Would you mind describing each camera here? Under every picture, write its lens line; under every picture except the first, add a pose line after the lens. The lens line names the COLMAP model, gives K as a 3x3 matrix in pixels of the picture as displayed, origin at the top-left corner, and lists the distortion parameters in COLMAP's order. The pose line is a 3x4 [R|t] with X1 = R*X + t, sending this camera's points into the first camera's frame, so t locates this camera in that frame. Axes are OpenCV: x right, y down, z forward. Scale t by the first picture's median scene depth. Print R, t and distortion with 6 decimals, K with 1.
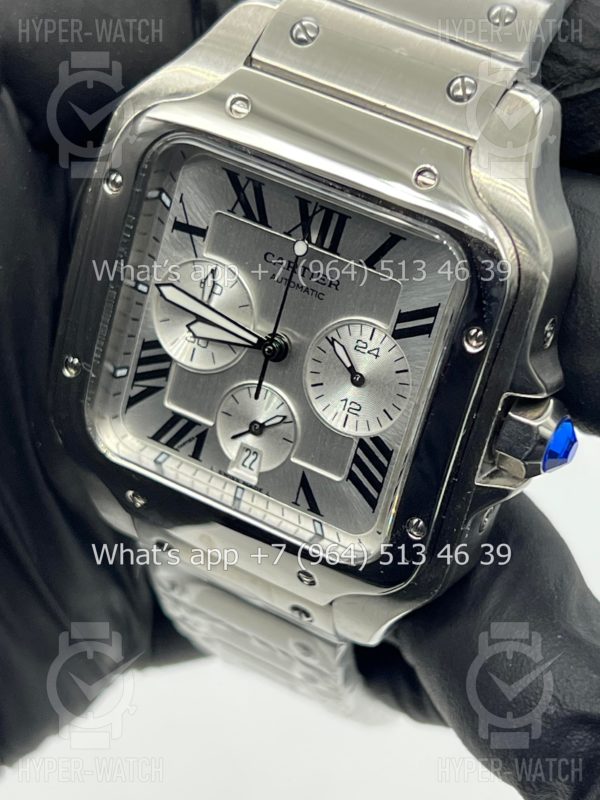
lens RADIAL K [[1808.5, 0, 300.0], [0, 1808.5, 400.0], [0, 0, 1]] dist [-0.060779, -0.377884]
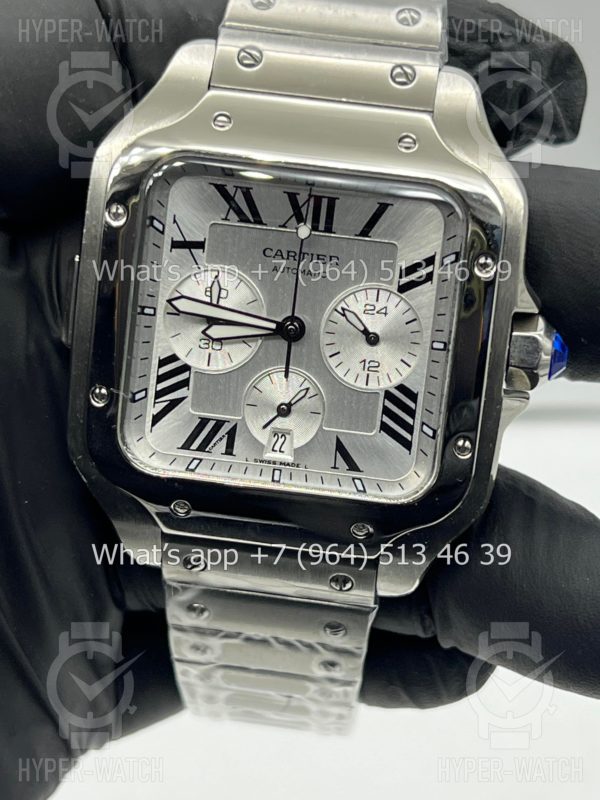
lens RADIAL K [[1808.5, 0, 300.0], [0, 1808.5, 400.0], [0, 0, 1]] dist [-0.060779, -0.377884]
pose [[0.928952, -0.206144, 0.307495, -0.355792], [0.248841, 0.962685, -0.106374, 0.130747], [-0.274093, 0.175334, 0.945585, -0.044935]]
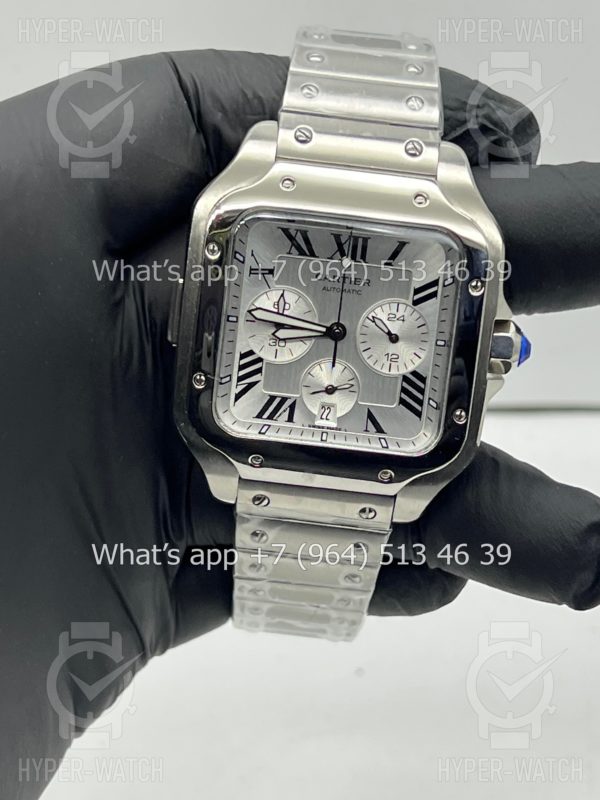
lens RADIAL K [[1808.5, 0, 300.0], [0, 1808.5, 400.0], [0, 0, 1]] dist [-0.060779, -0.377884]
pose [[0.908698, -0.213441, 0.358764, -0.606027], [0.259766, 0.961861, -0.085705, 0.150719], [-0.326788, 0.171074, 0.929485, -0.421130]]
